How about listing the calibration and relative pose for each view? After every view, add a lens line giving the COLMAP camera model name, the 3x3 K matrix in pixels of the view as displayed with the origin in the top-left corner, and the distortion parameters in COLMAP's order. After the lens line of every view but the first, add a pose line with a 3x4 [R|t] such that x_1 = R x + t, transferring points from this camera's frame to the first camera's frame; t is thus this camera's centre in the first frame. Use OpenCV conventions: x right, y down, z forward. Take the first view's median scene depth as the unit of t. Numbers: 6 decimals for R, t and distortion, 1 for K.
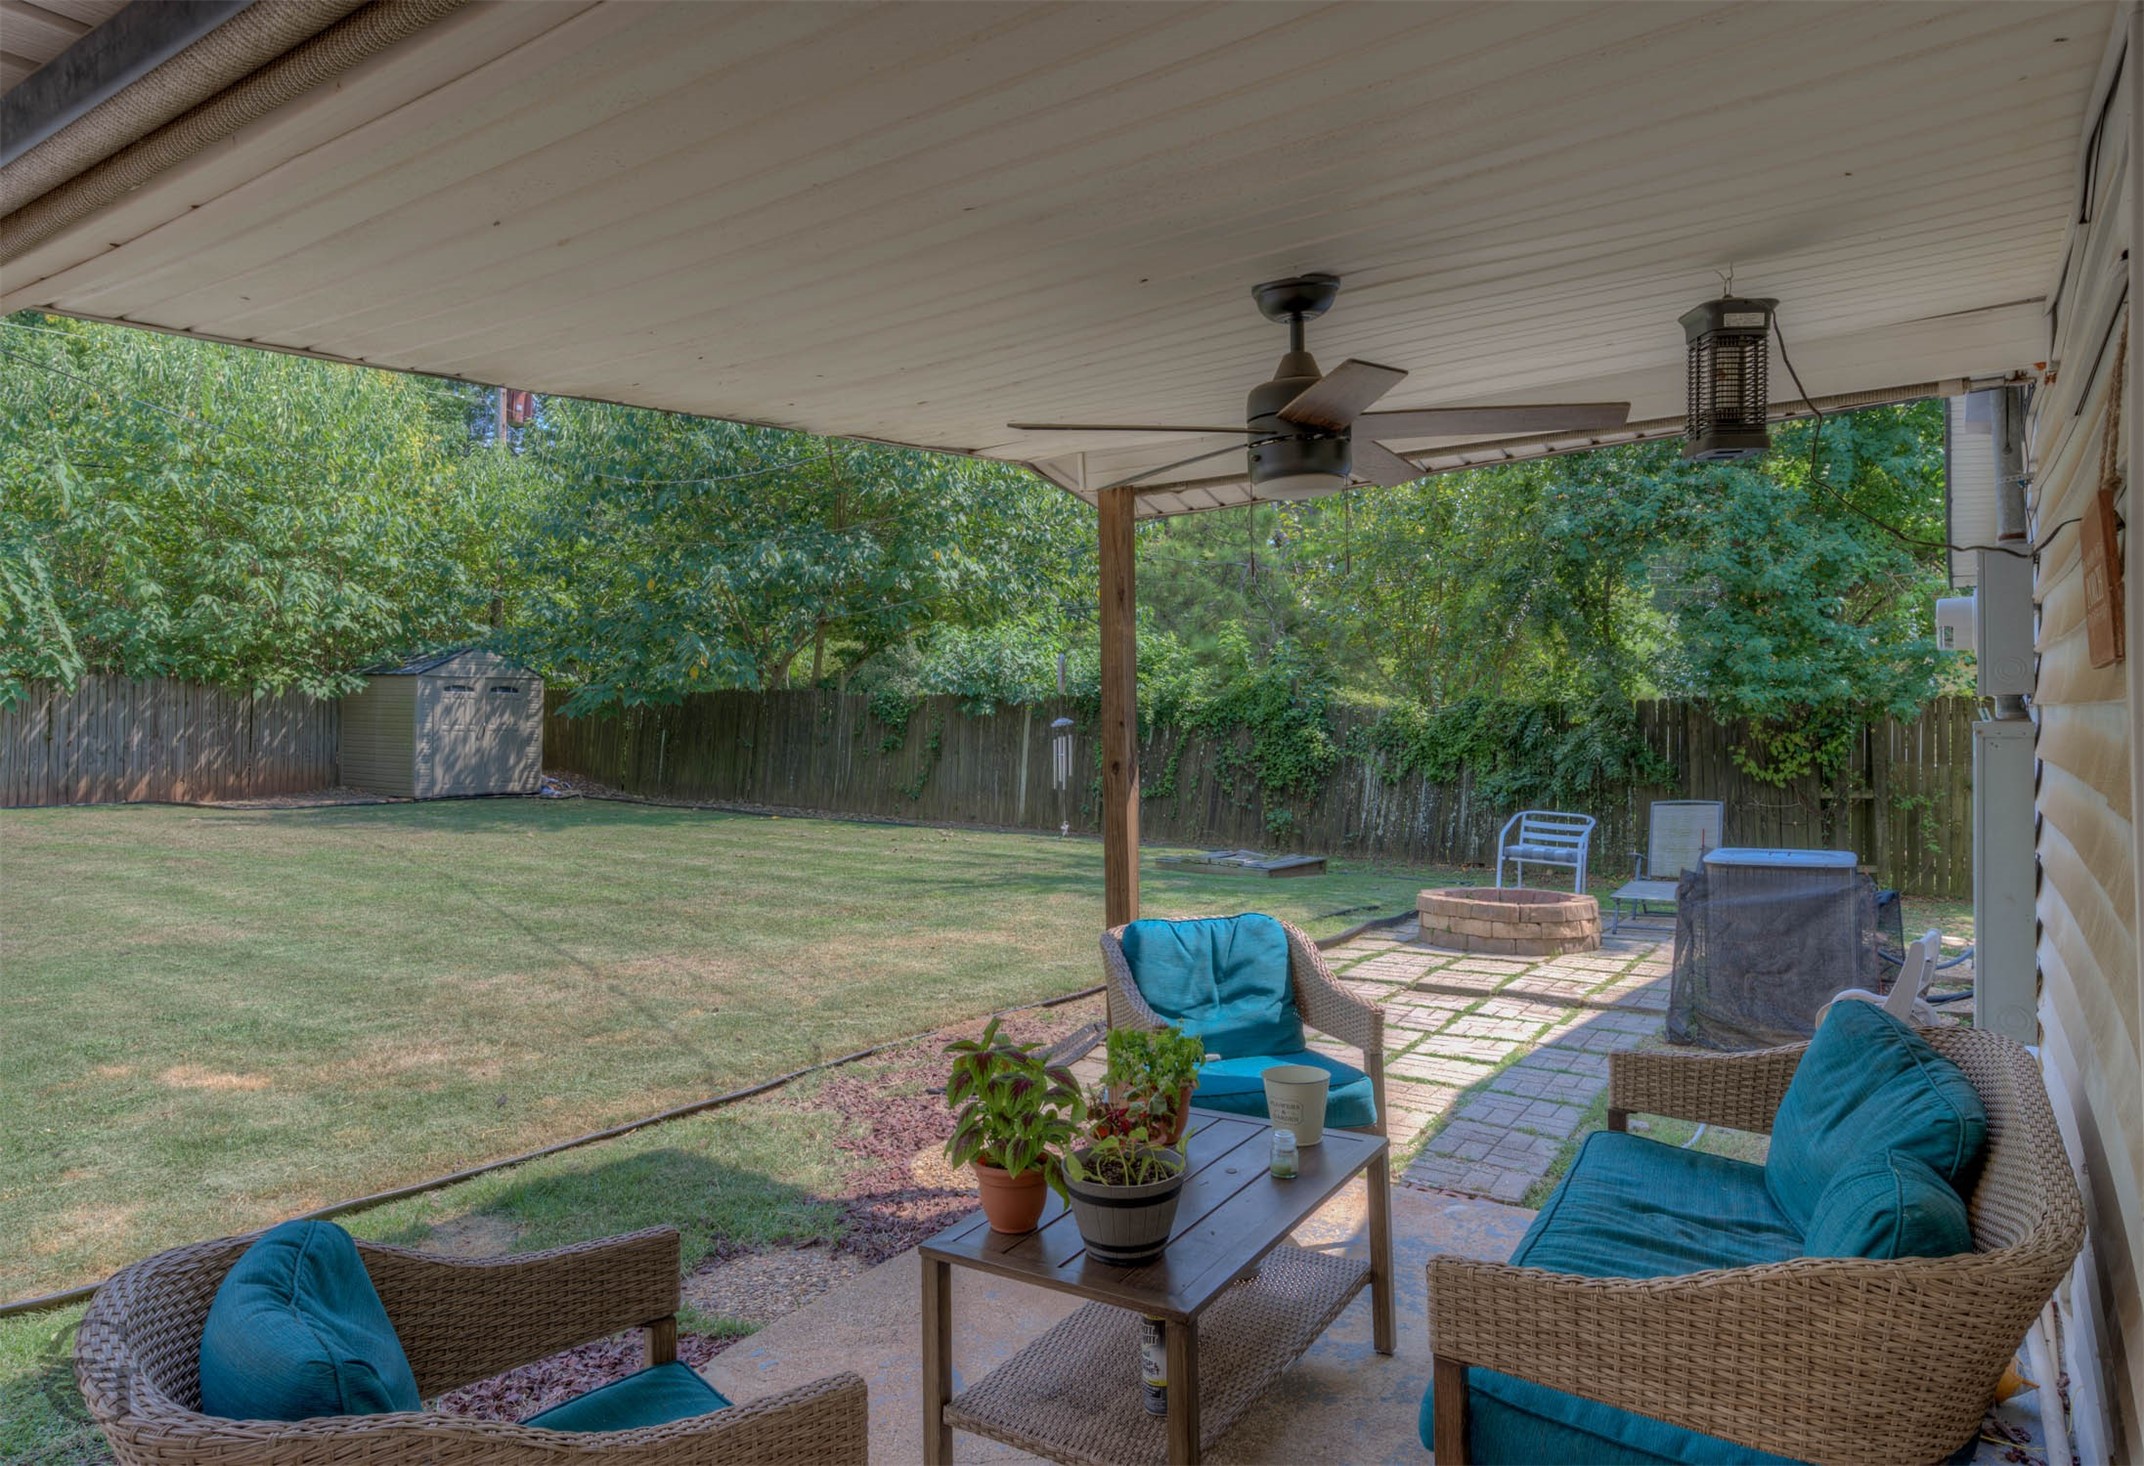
lens RADIAL K [[1335.5, 0, 1072.0], [0, 1335.5, 733.0], [0, 0, 1]] dist [0.005867, 0.003987]
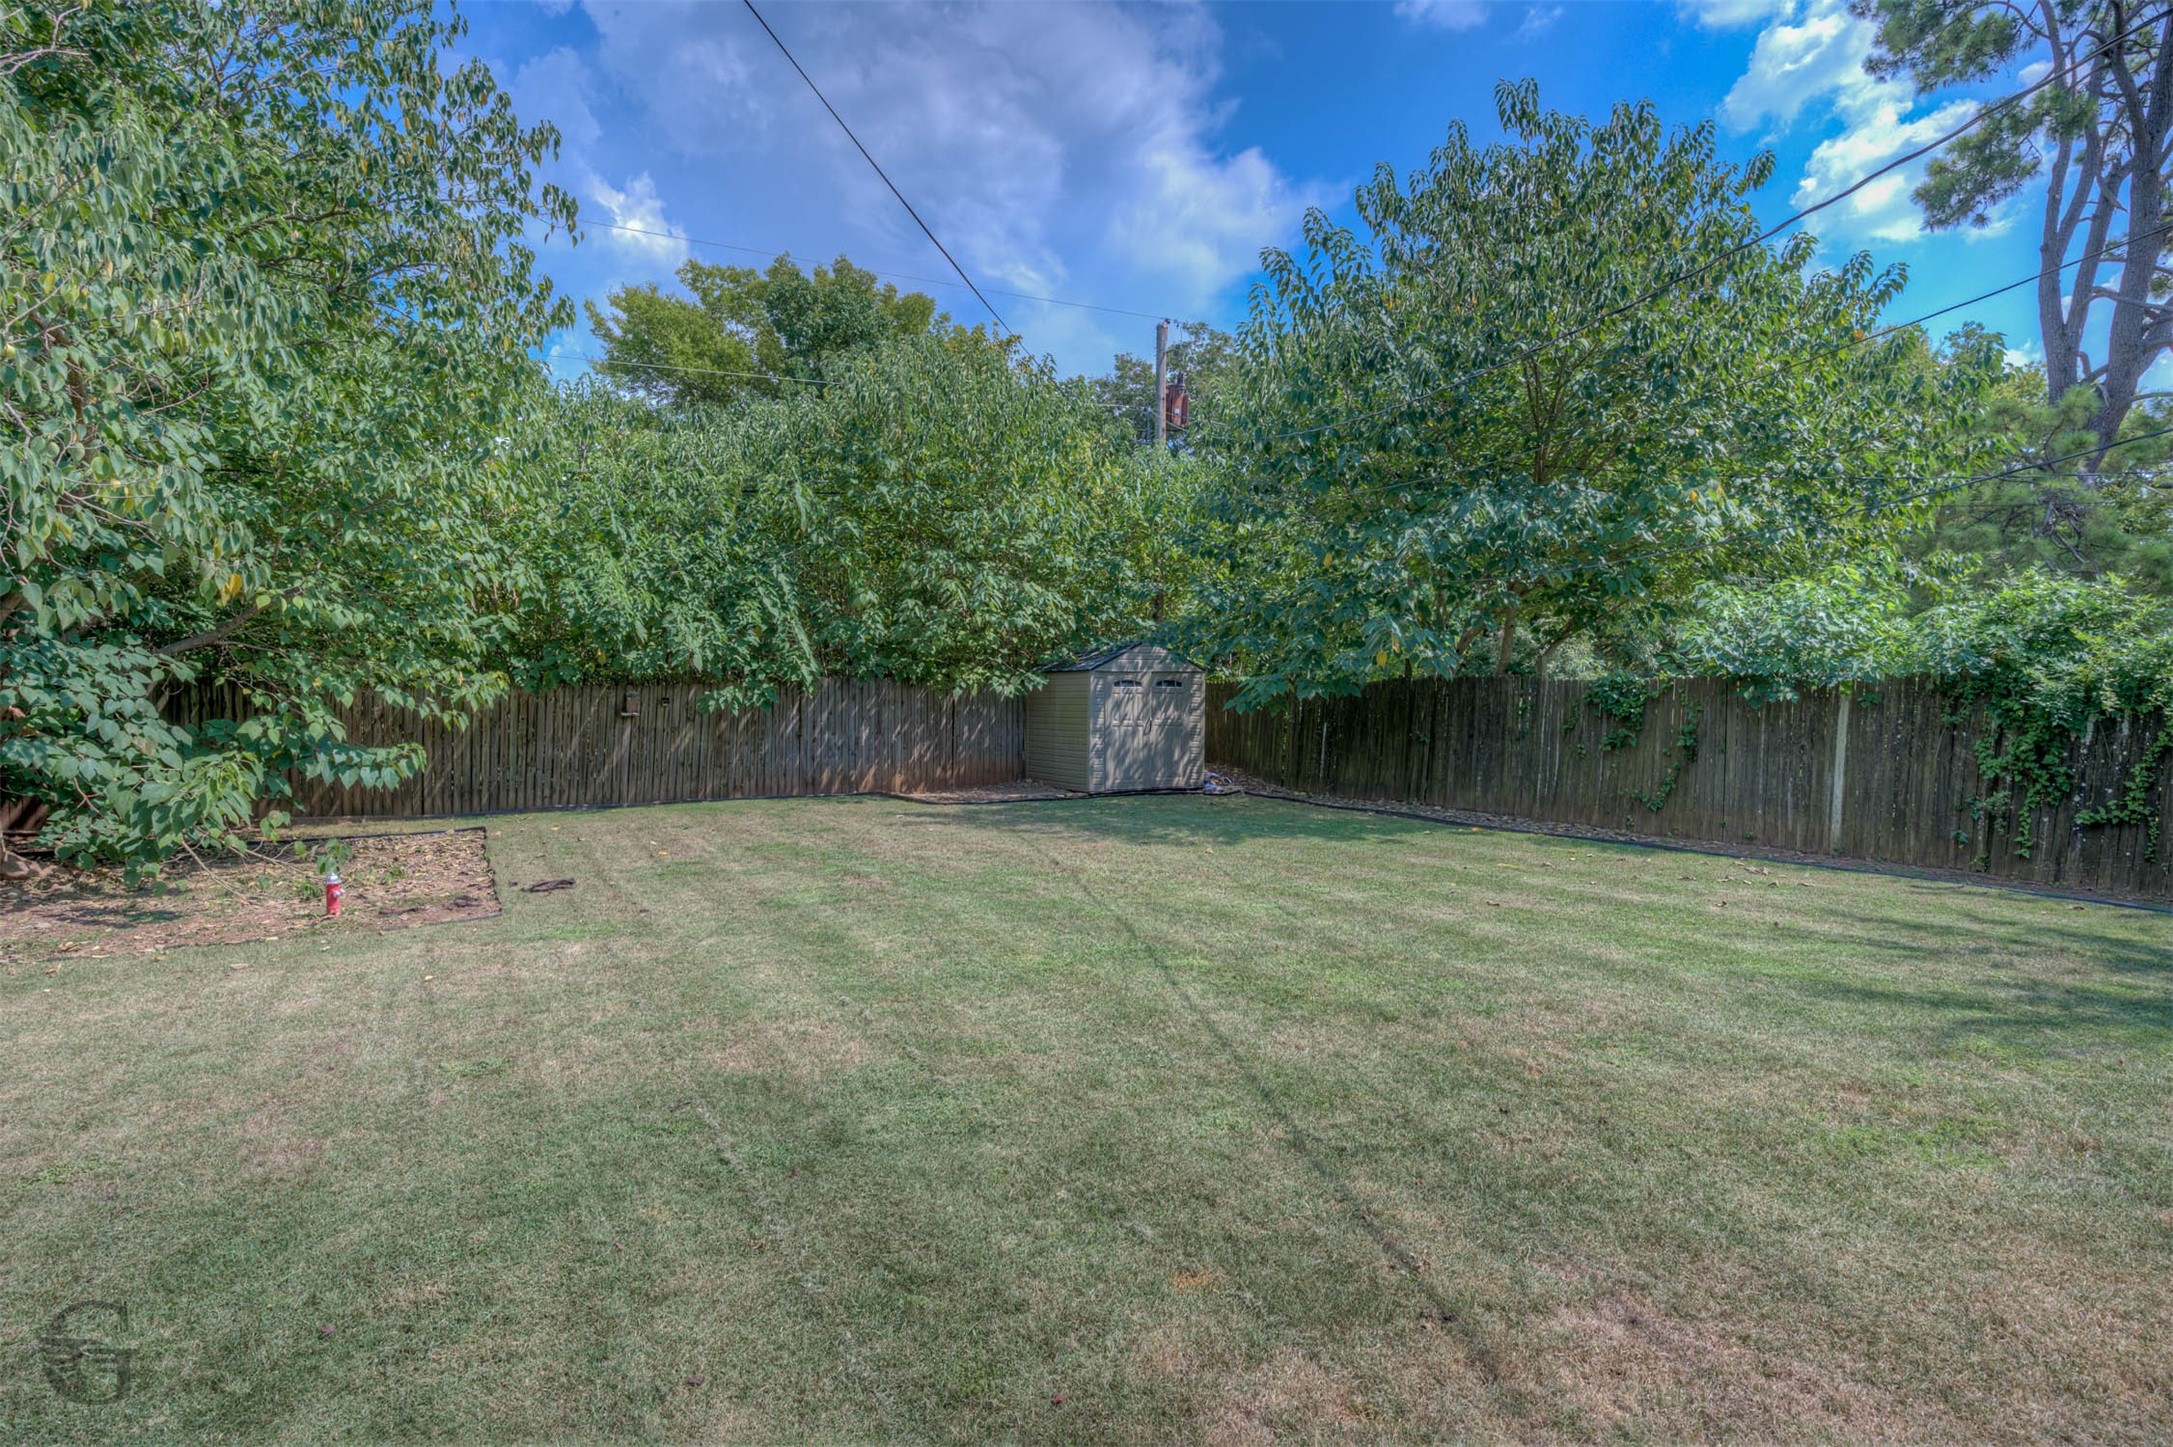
lens RADIAL K [[1141.3, 0, 1086.5], [0, 1141.3, 723.5], [0, 0, 1]] dist [-0.002201, -0.000308]
pose [[0.896628, -0.006500, -0.442736, -0.112723], [0.008754, 0.999957, 0.003047, -0.006300], [0.442698, -0.006608, 0.896647, 0.229833]]
